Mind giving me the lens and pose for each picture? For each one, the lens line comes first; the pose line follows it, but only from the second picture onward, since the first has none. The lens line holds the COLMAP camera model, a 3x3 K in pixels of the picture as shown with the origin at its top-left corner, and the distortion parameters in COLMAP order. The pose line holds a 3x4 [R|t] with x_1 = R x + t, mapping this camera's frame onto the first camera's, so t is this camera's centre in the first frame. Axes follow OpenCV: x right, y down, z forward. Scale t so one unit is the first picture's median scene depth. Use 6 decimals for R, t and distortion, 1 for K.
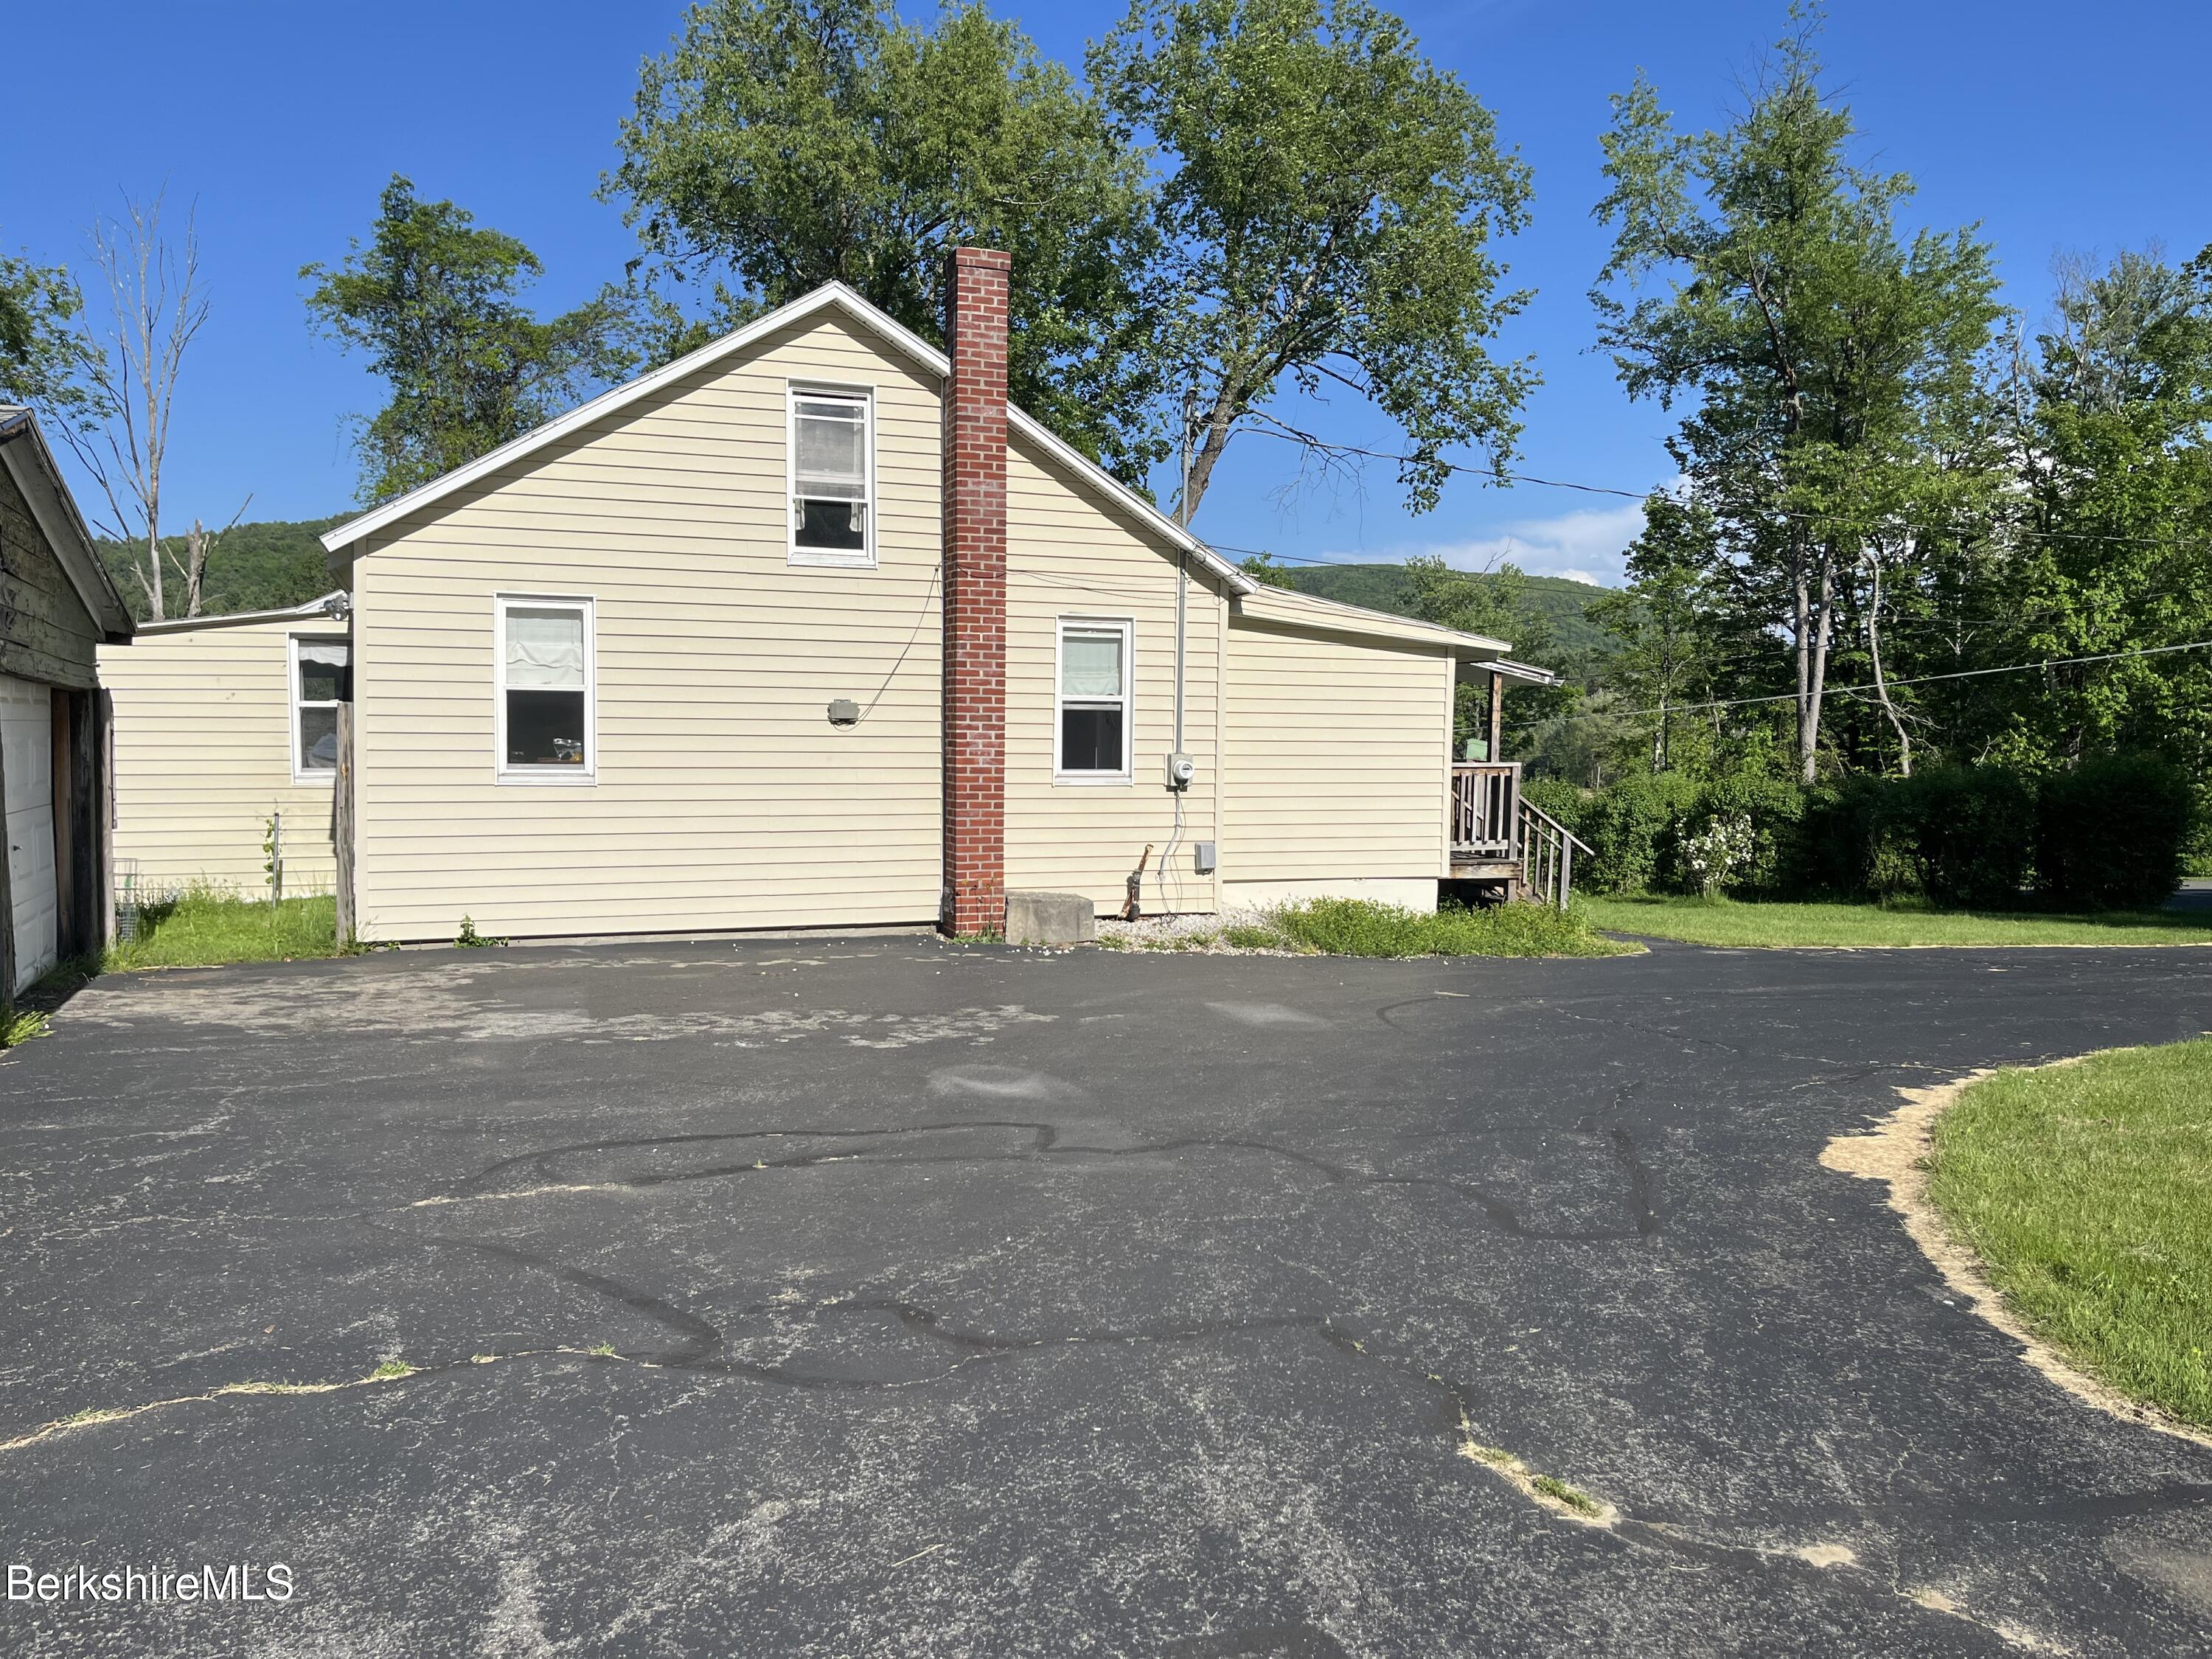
lens RADIAL K [[1697.1, 0, 1204.3], [0, 1697.1, 825.7], [0, 0, 1]] dist [0.066535, -0.103980]
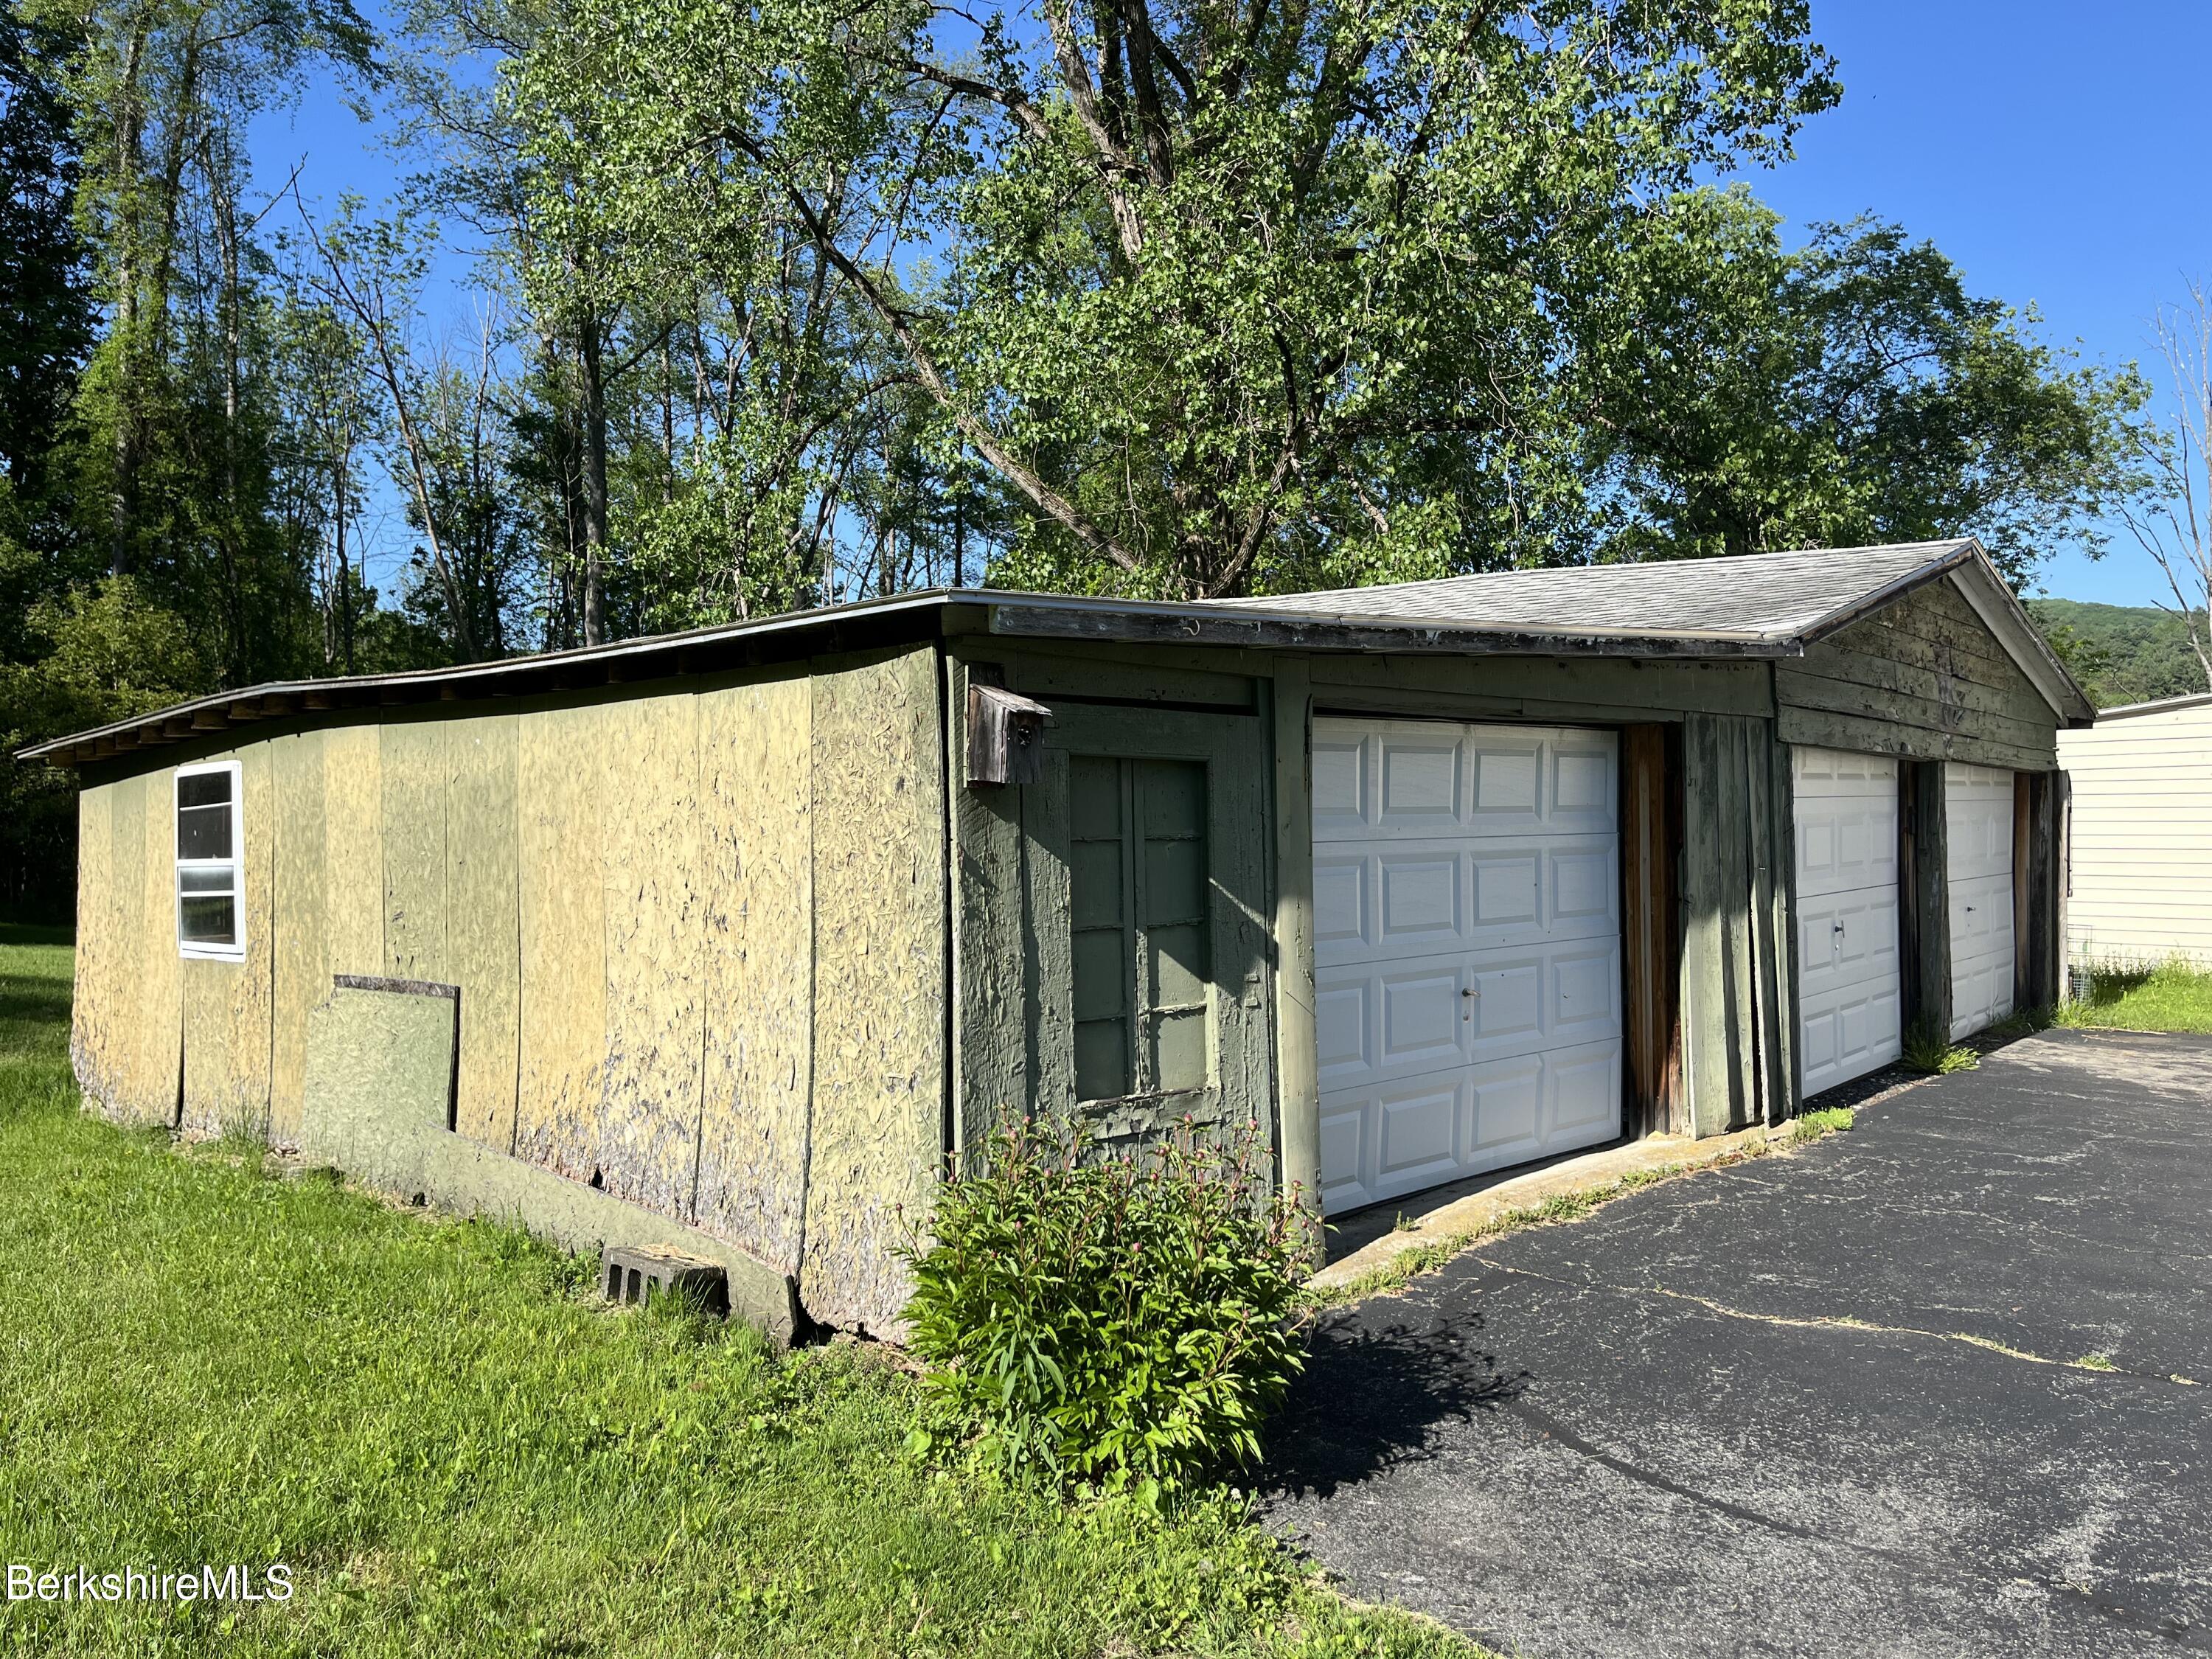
lens RADIAL K [[1664.4, 0, 1101.6], [0, 1664.4, 833.6], [0, 0, 1]] dist [0.060624, -0.092725]
pose [[0.435006, 0.006535, -0.900404, 0.128786], [-0.041173, 0.999072, -0.012640, 0.000615], [0.899486, 0.042570, 0.434871, -0.058397]]
